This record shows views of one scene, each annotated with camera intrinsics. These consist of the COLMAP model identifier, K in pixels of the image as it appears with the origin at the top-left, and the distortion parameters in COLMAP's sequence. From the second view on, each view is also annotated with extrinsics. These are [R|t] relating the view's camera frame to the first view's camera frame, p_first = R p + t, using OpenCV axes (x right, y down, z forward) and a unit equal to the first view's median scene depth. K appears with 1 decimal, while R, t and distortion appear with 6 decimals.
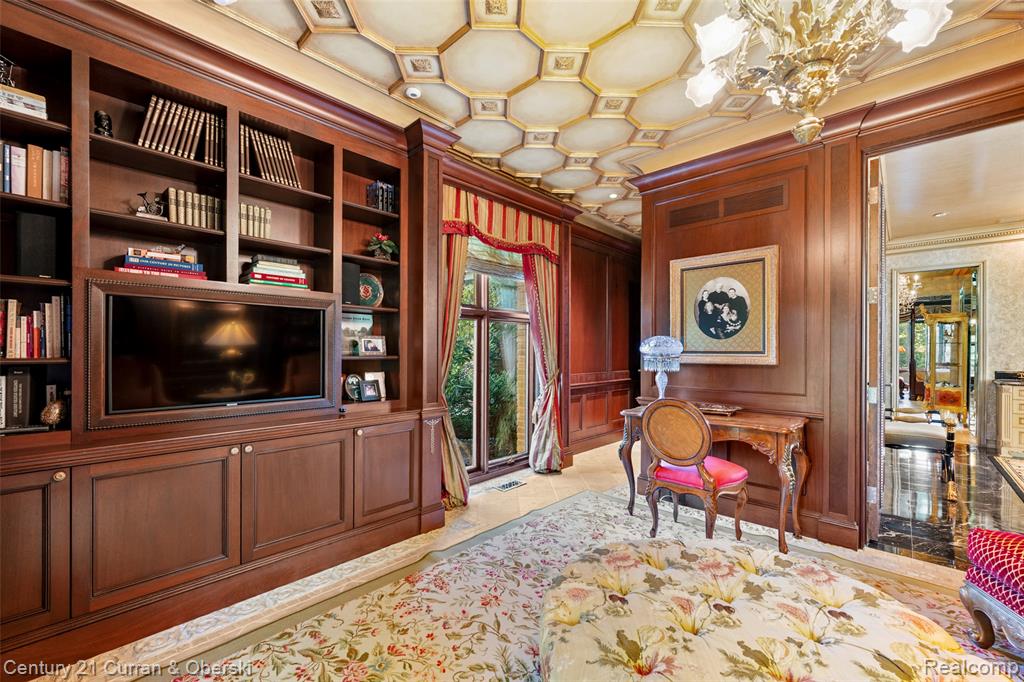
lens RADIAL K [[409.8, 0, 509.9], [0, 409.8, 350.6], [0, 0, 1]] dist [-0.000165, -0.000167]
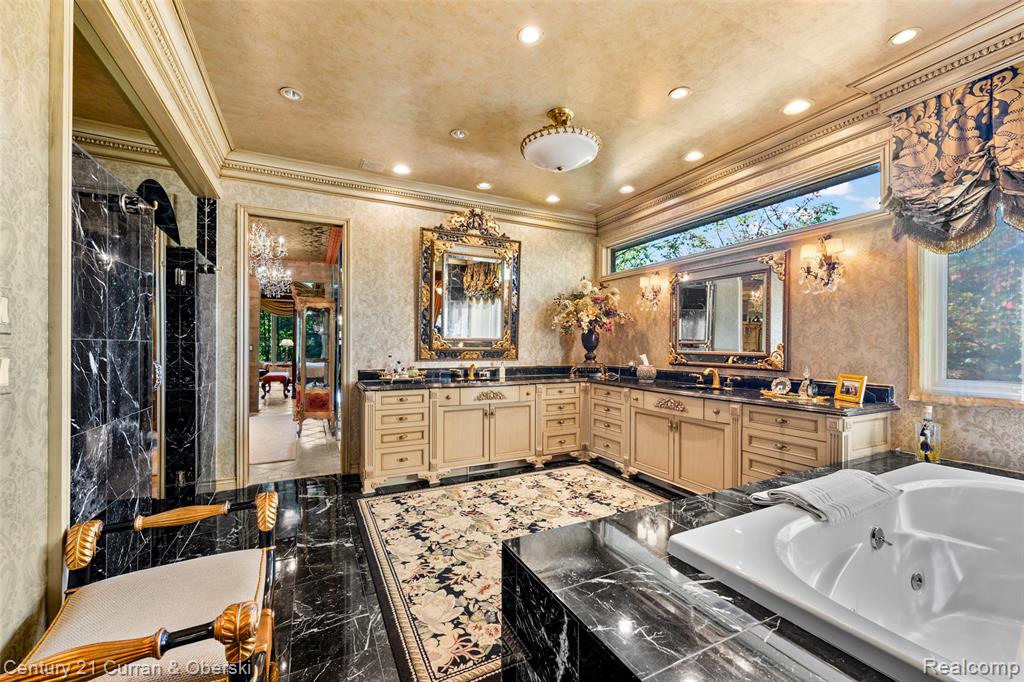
lens RADIAL K [[409.8, 0, 511.4], [0, 409.8, 334.6], [0, 0, 1]] dist [-0.000165, -0.000167]
pose [[0.332615, 0.015708, 0.942932, 0.574788], [0.005842, 0.999808, -0.018716, 0.000644], [-0.943045, 0.011734, 0.332459, 0.489661]]
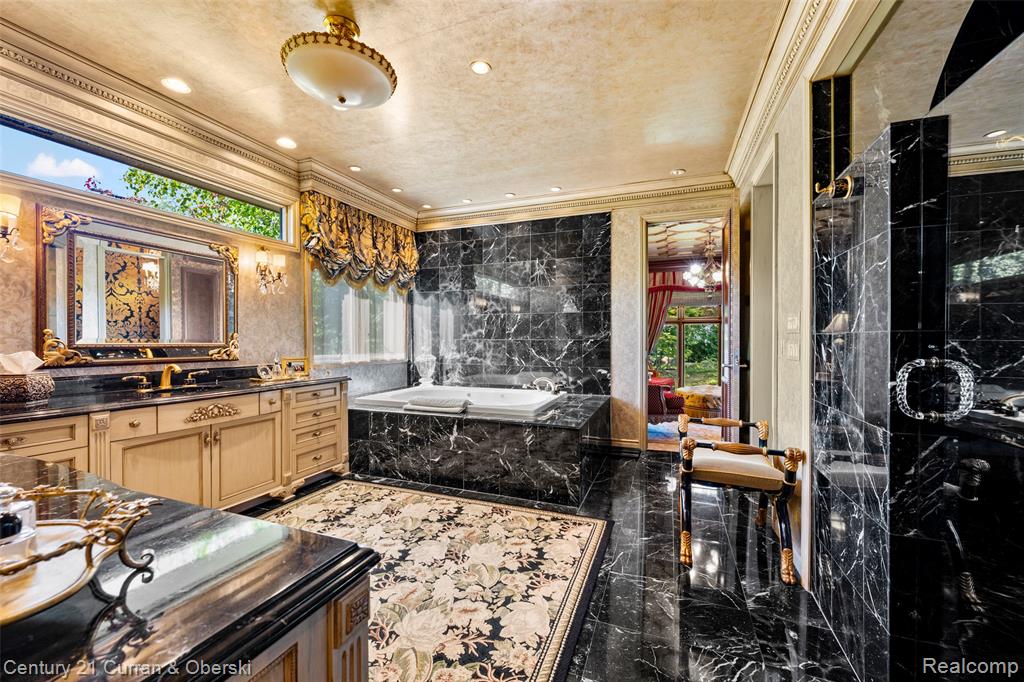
lens RADIAL K [[409.8, 0, 509.7], [0, 409.8, 350.1], [0, 0, 1]] dist [-0.000165, -0.000167]
pose [[-0.920494, -0.007654, -0.390682, 1.182447], [-0.017893, 0.999585, 0.022575, 0.008360], [0.390347, 0.027770, -0.920249, 1.115980]]
